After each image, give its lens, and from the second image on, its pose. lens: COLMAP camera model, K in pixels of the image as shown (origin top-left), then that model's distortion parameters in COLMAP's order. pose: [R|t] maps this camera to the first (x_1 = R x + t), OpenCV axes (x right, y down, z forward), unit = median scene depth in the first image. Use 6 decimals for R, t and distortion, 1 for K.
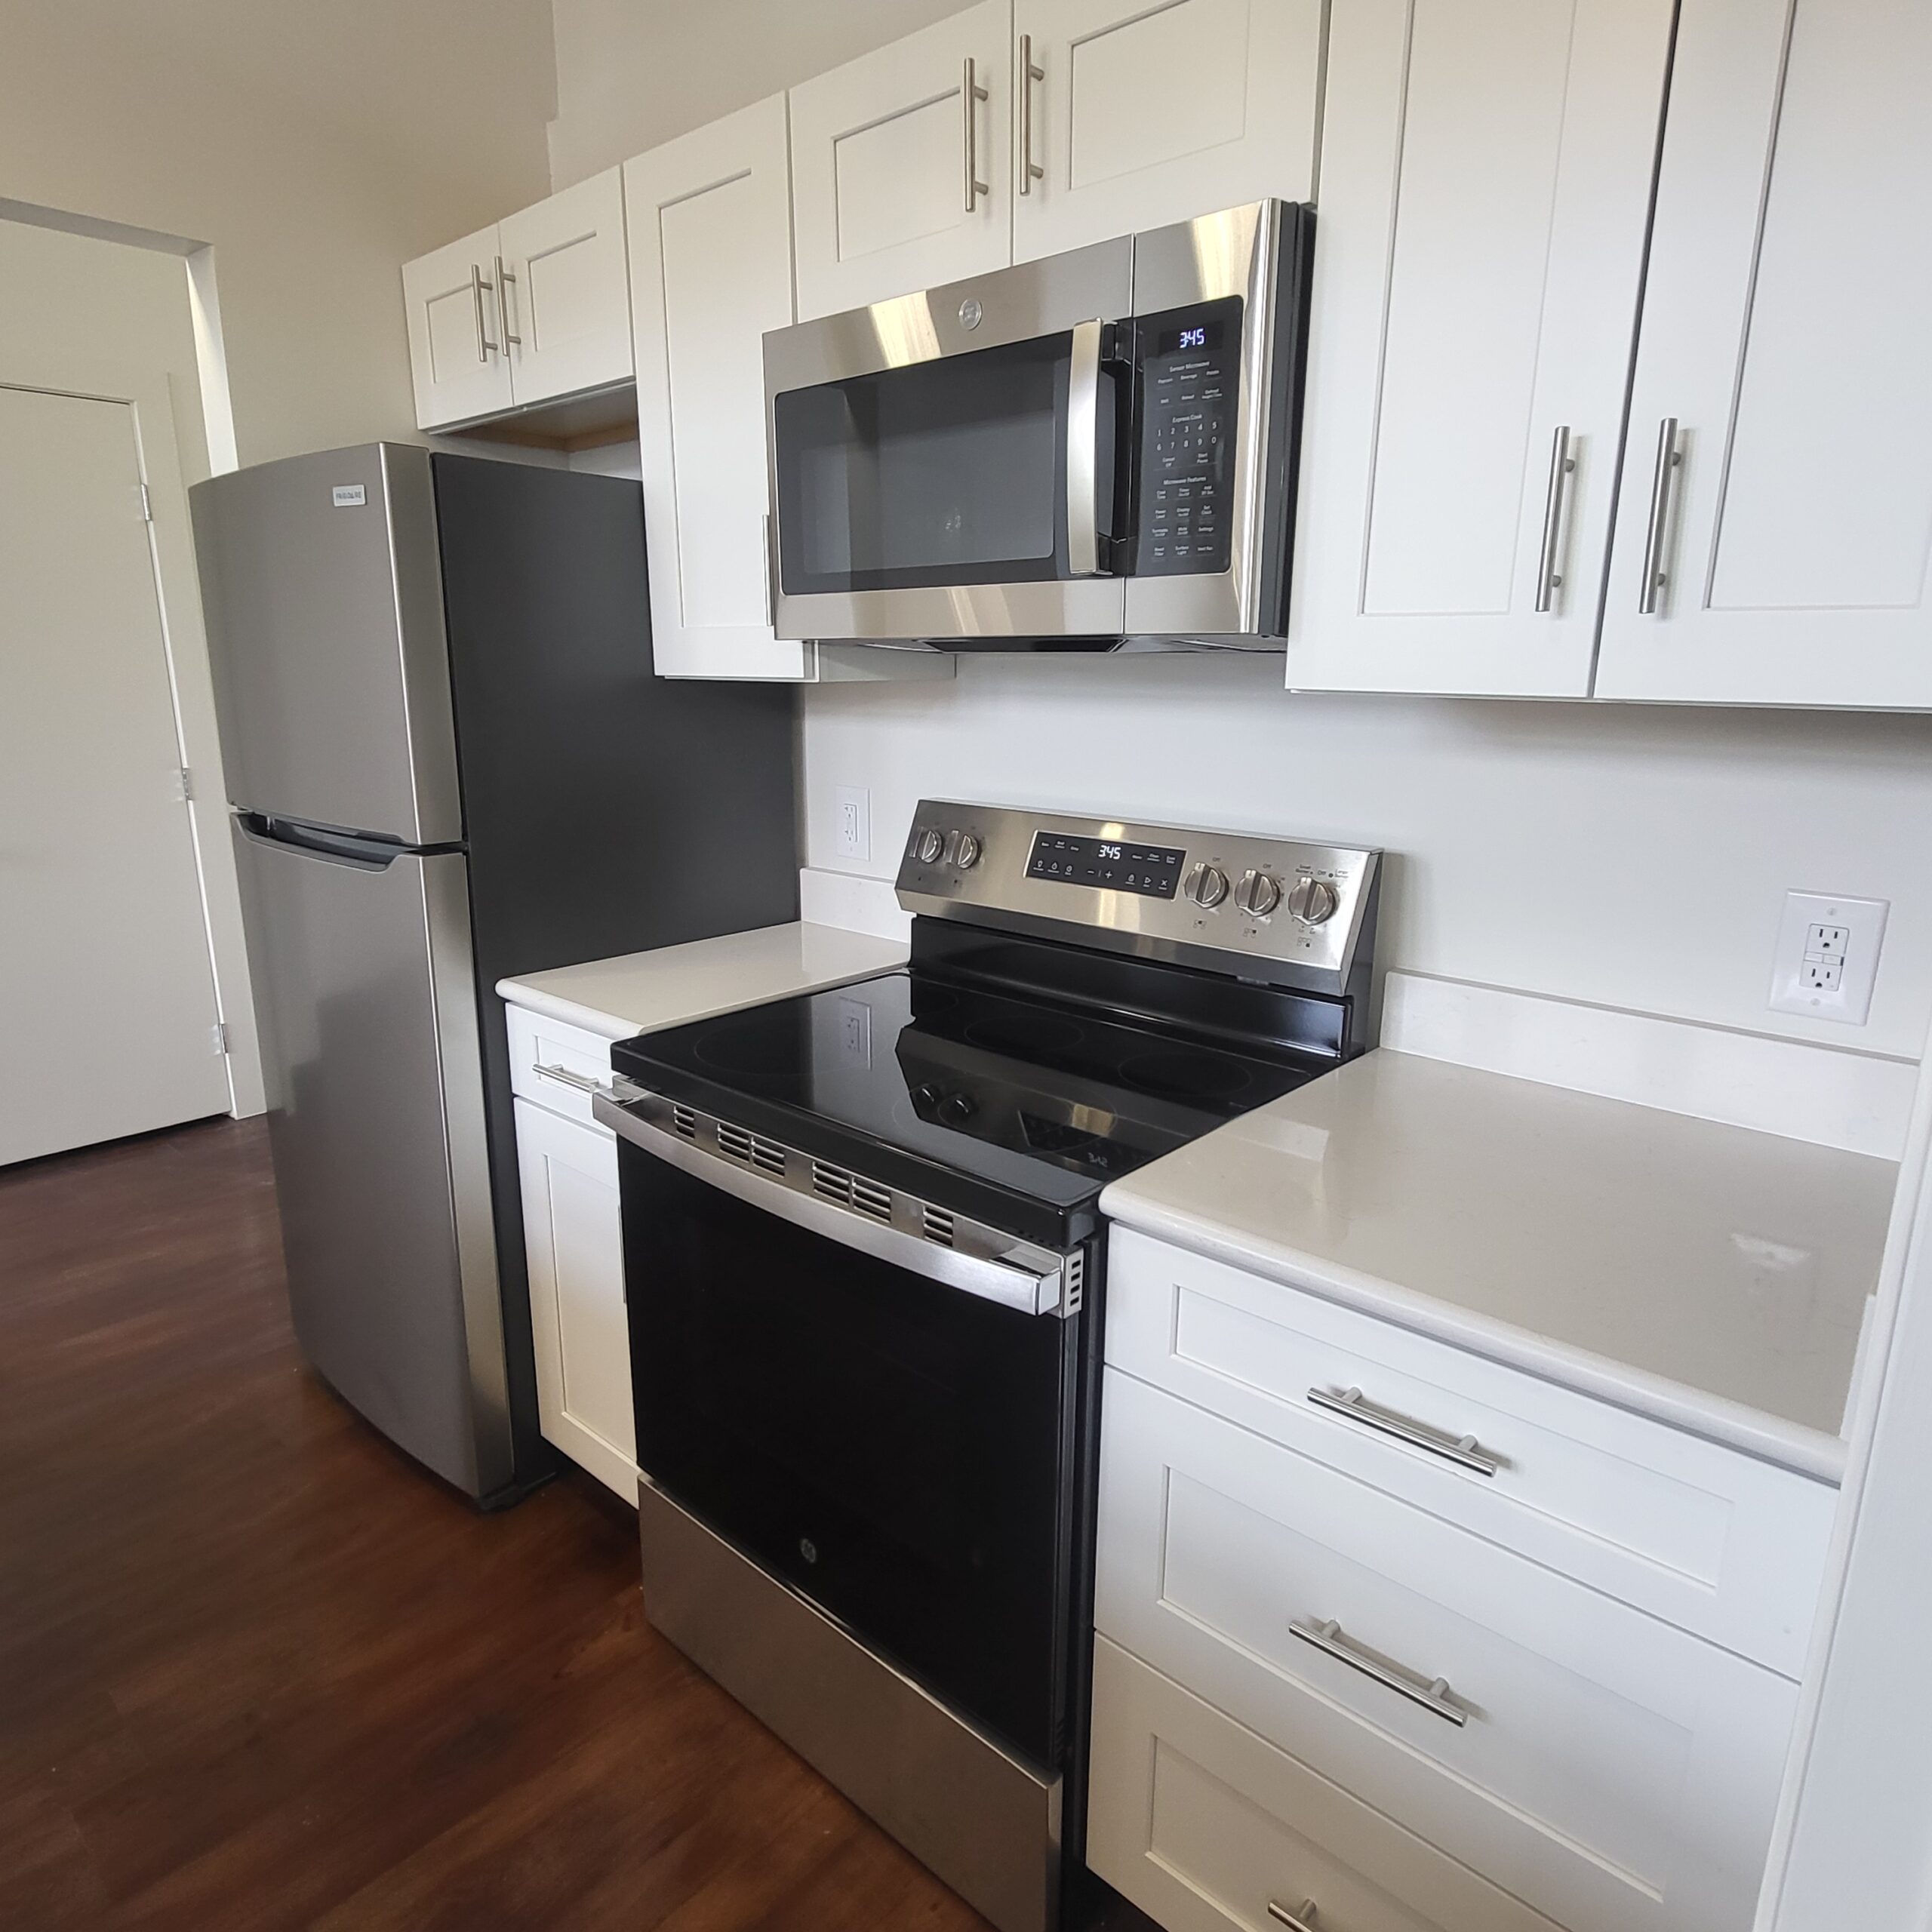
lens RADIAL K [[1321.9, 0, 996.3], [0, 1321.9, 961.2], [0, 0, 1]] dist [0.004849, -0.000442]
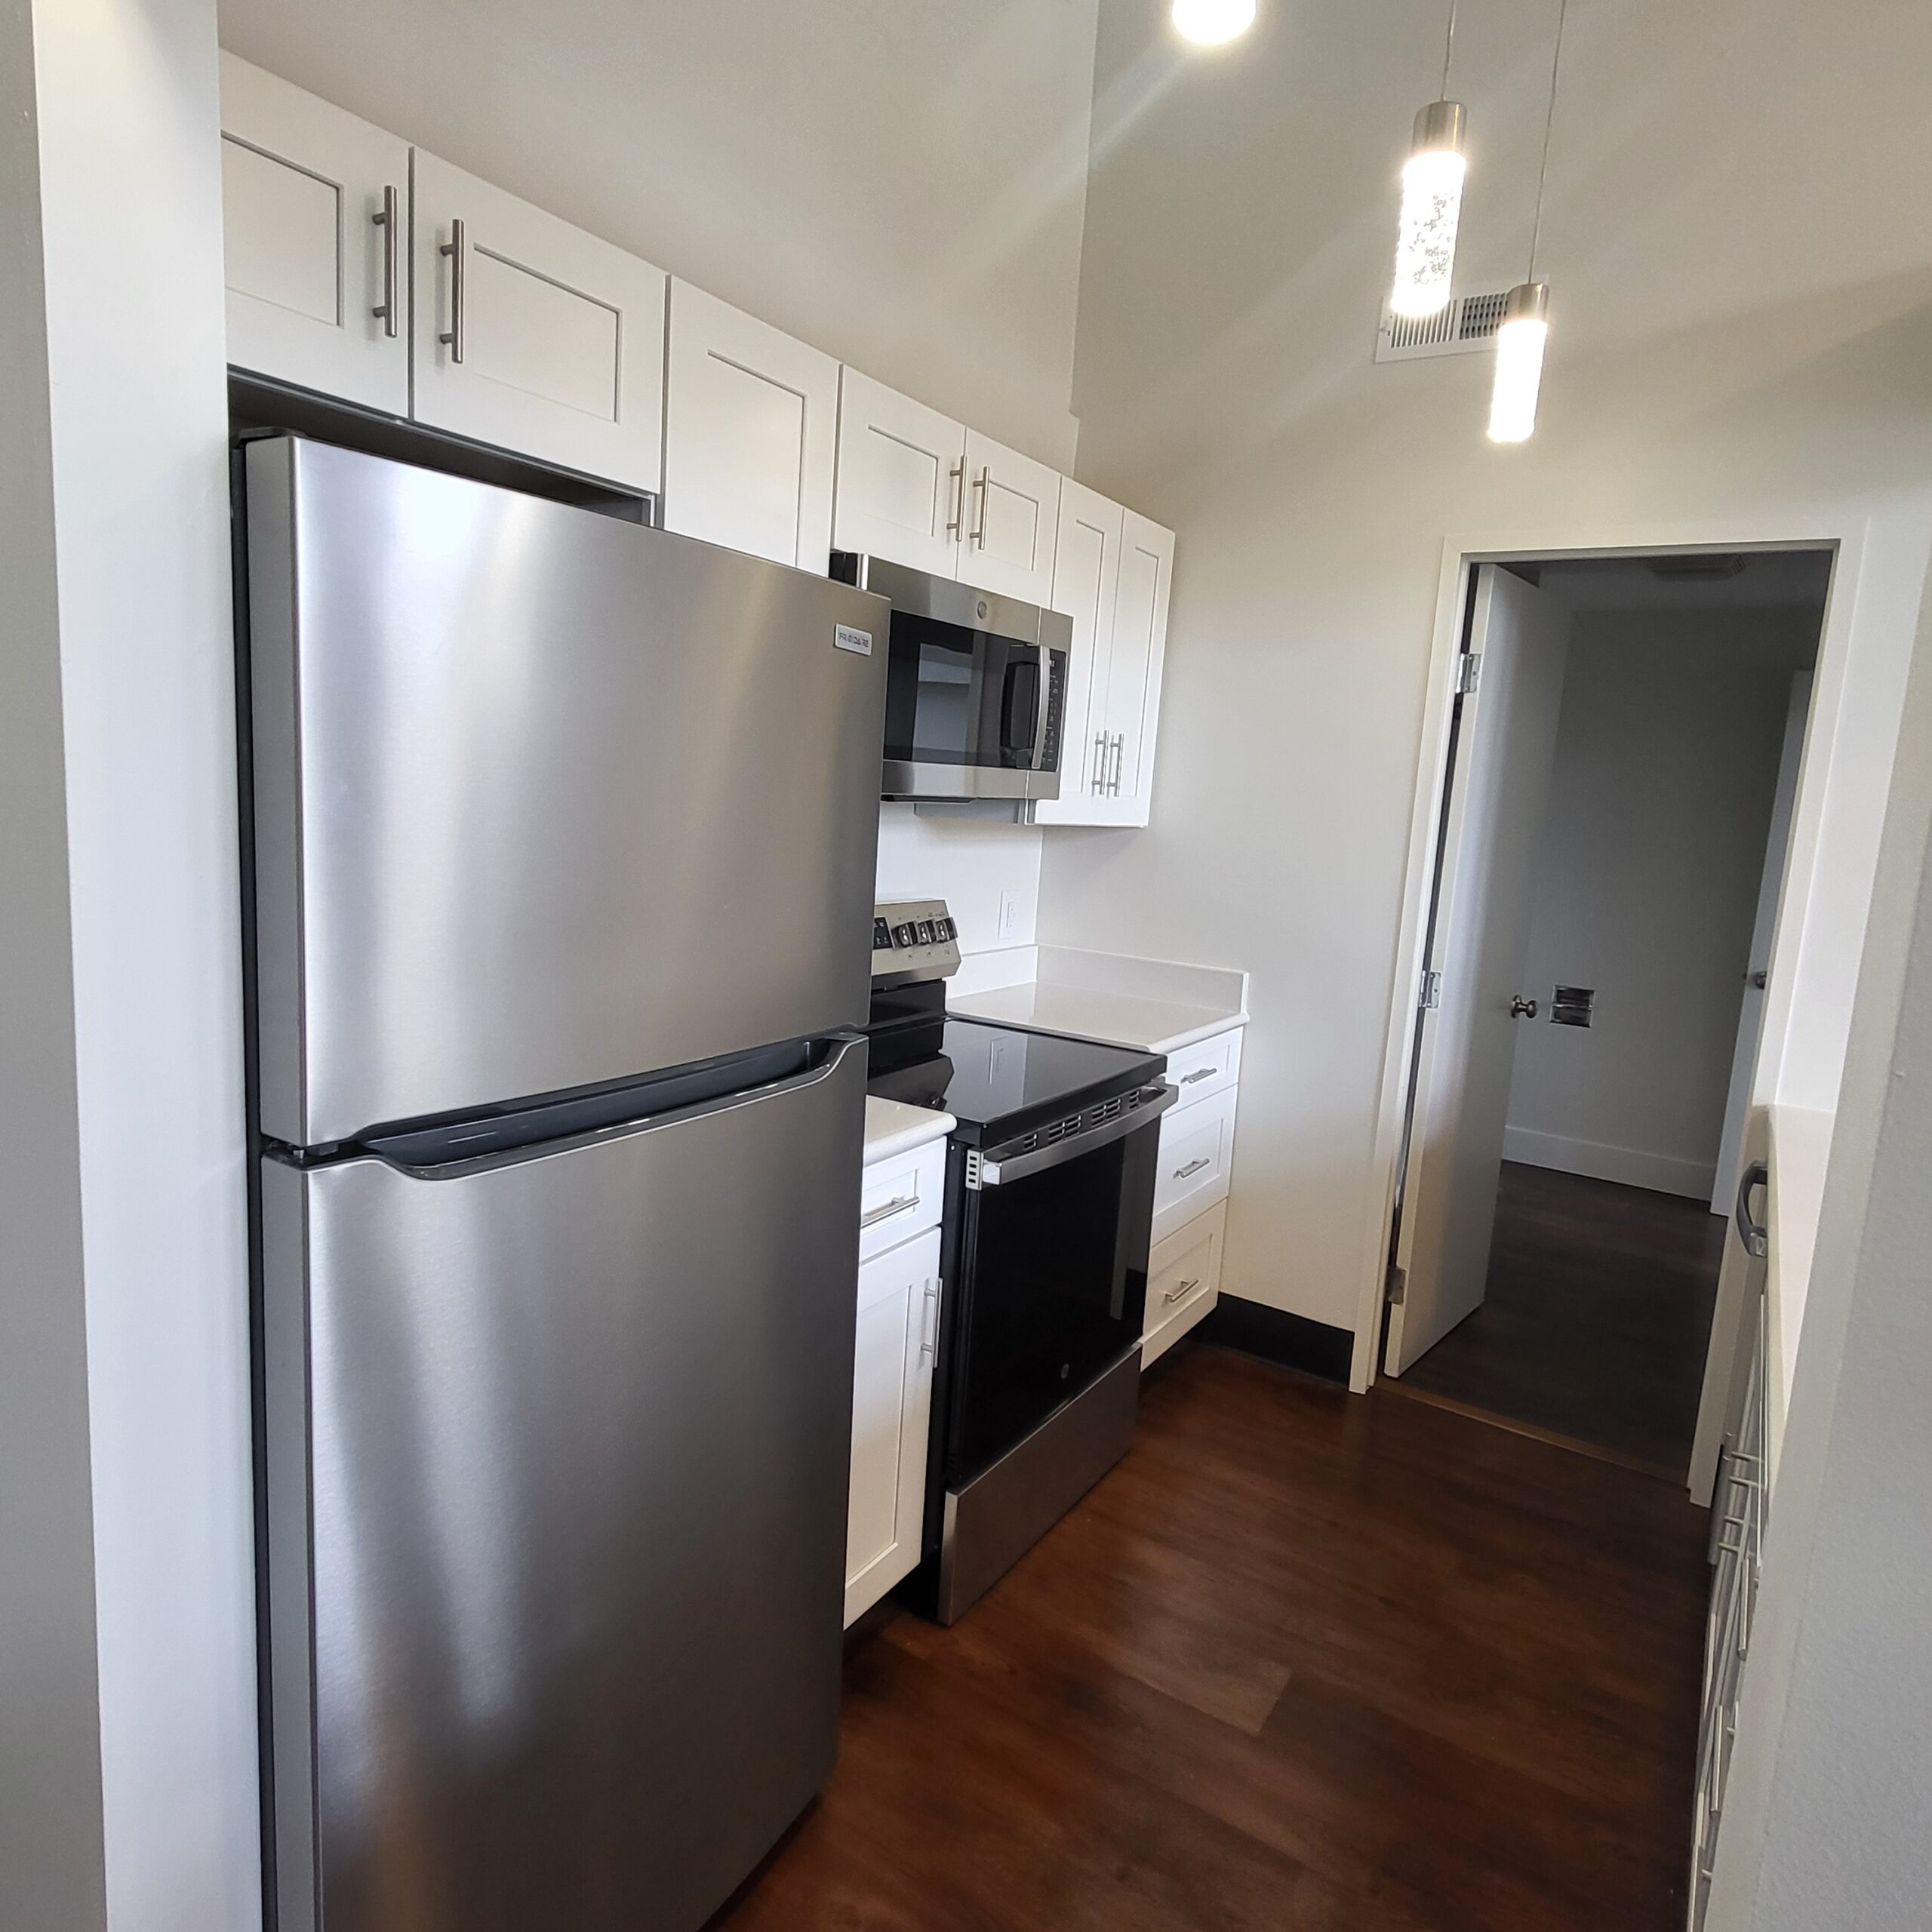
lens RADIAL K [[1251.9, 0, 985.0], [0, 1251.9, 962.4], [0, 0, 1]] dist [-0.003314, 0.007646]
pose [[-0.184614, -0.156012, 0.970349, -1.182646], [0.166151, 0.968155, 0.187270, -0.256838], [-0.968665, 0.195797, -0.152814, 0.966745]]
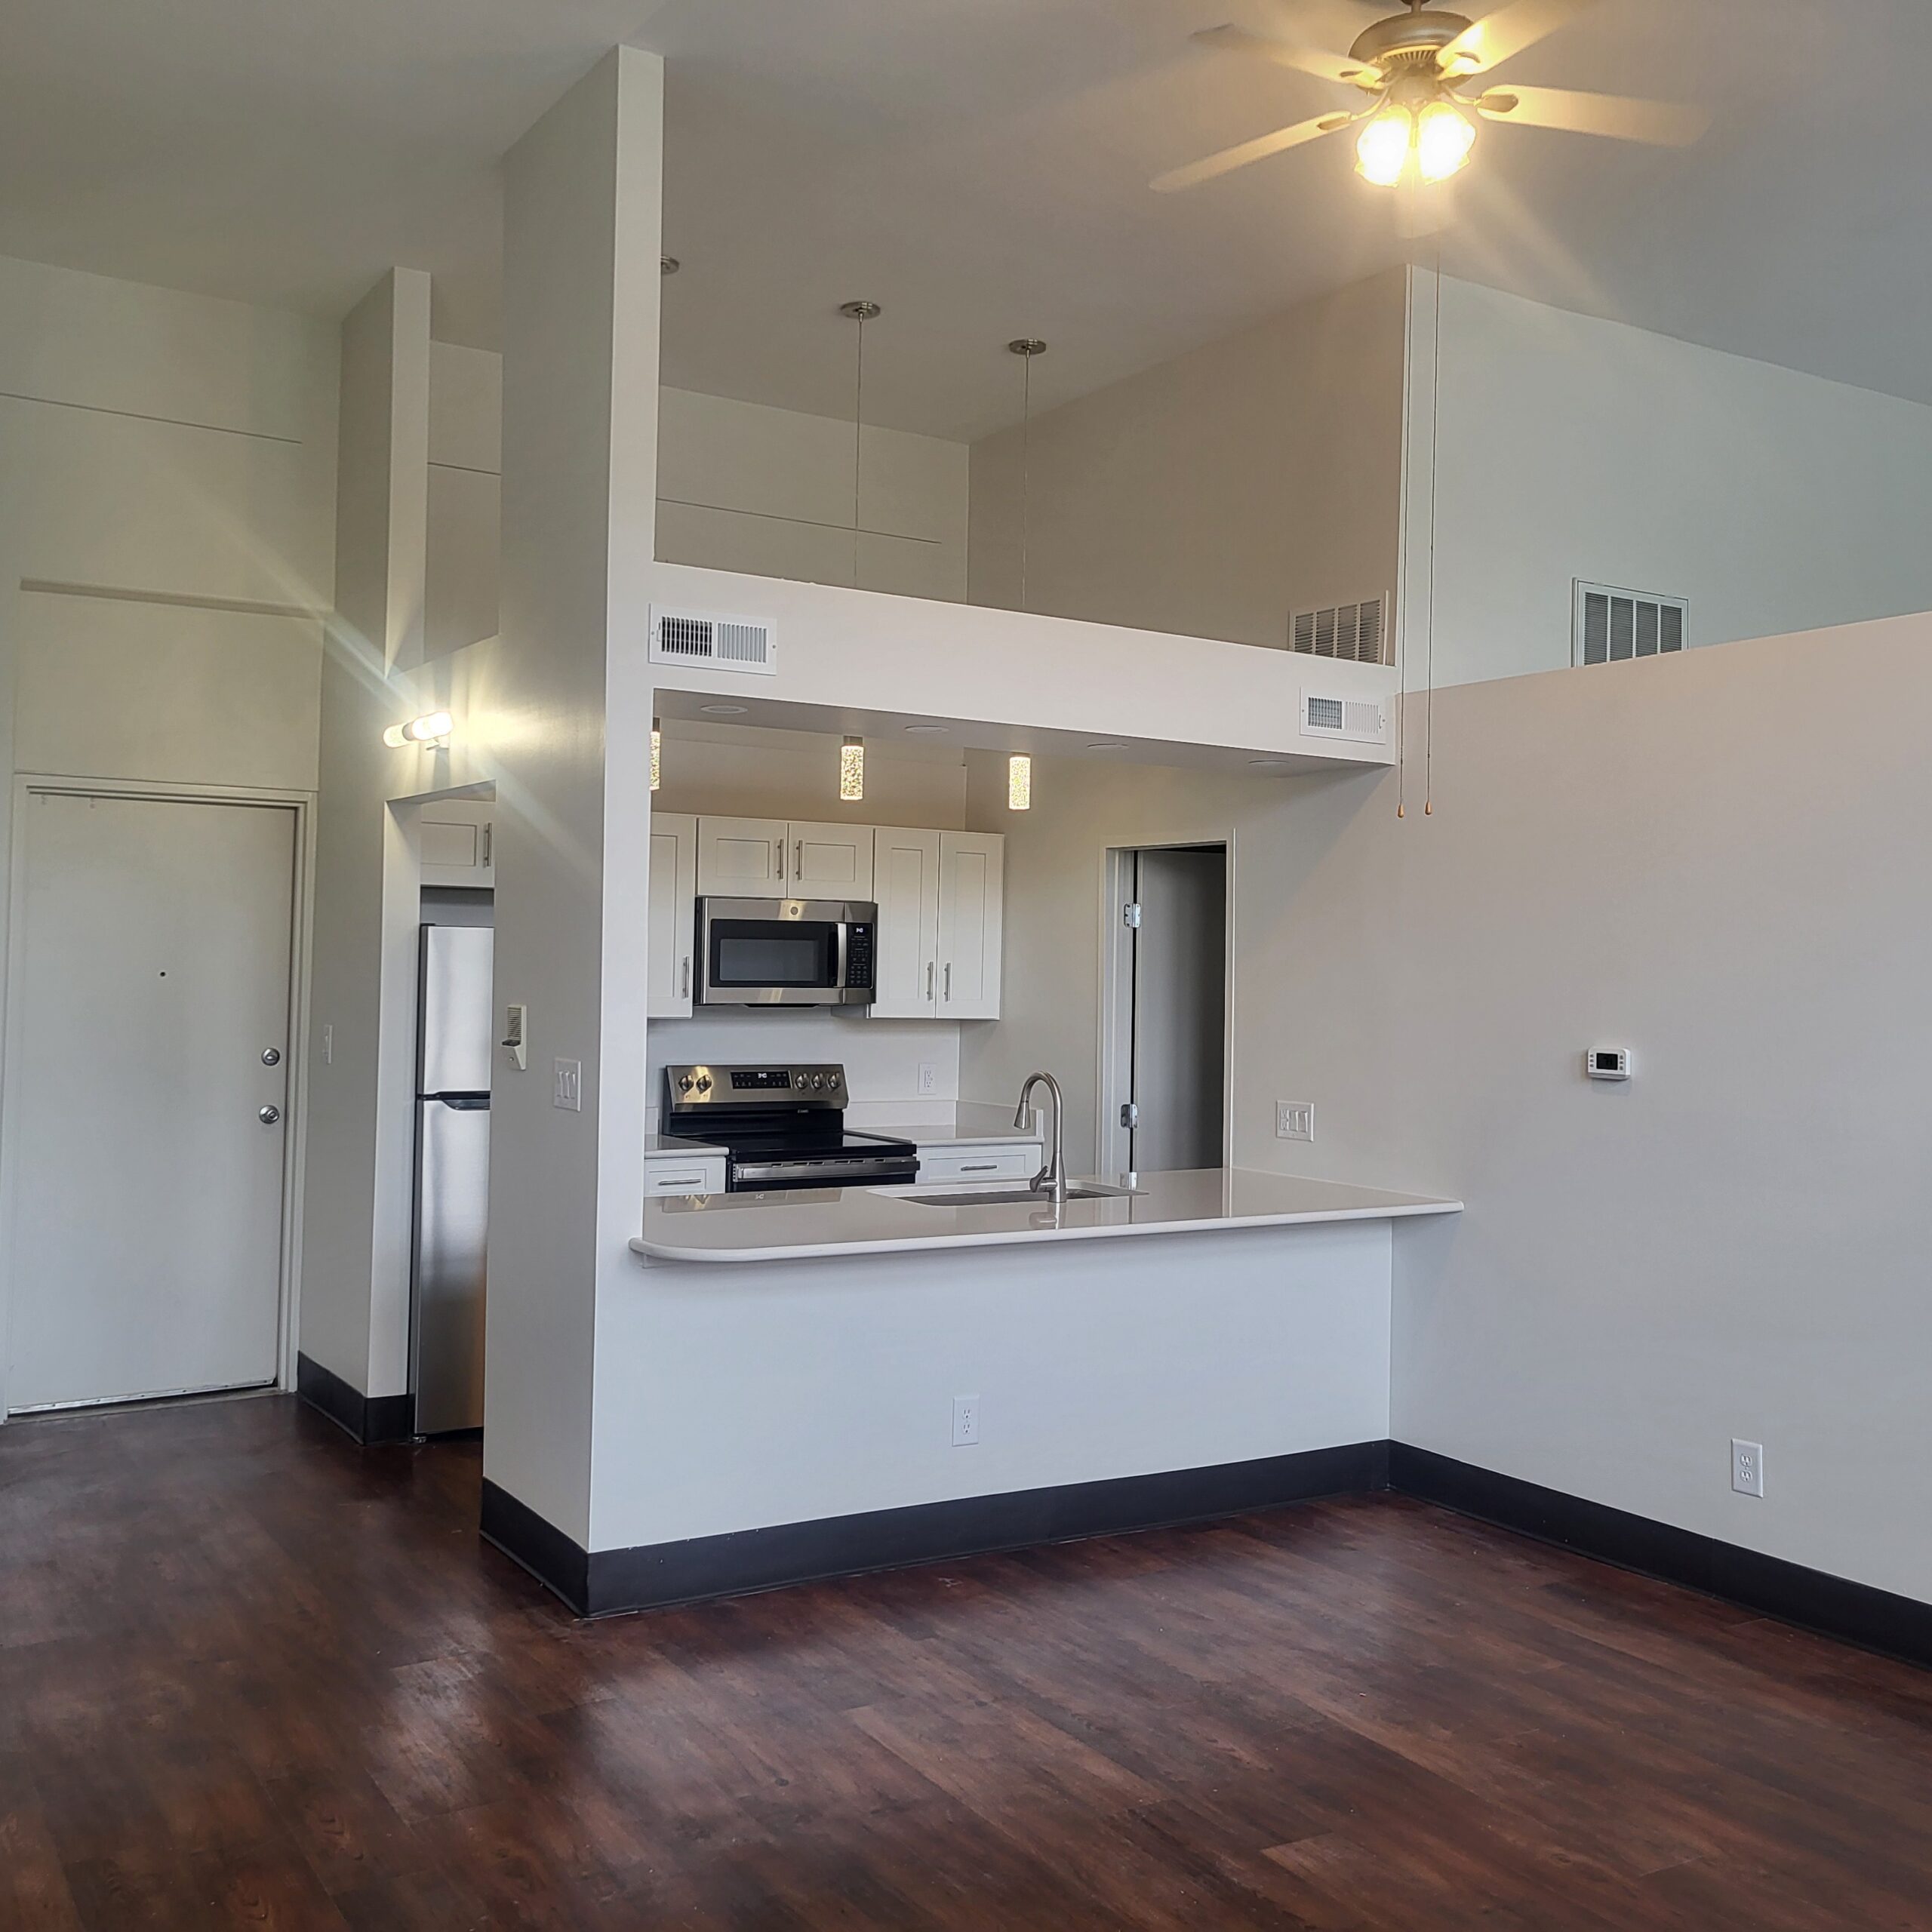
lens RADIAL K [[1921.9, 0, 966.0], [0, 1921.9, 966.0], [0, 0, 1]] dist [-0.001075, 0.026859]
pose [[0.261446, 0.004534, 0.965208, -3.375697], [0.208790, 0.976048, -0.061140, 0.027990], [-0.942366, 0.217510, 0.254237, -0.458816]]
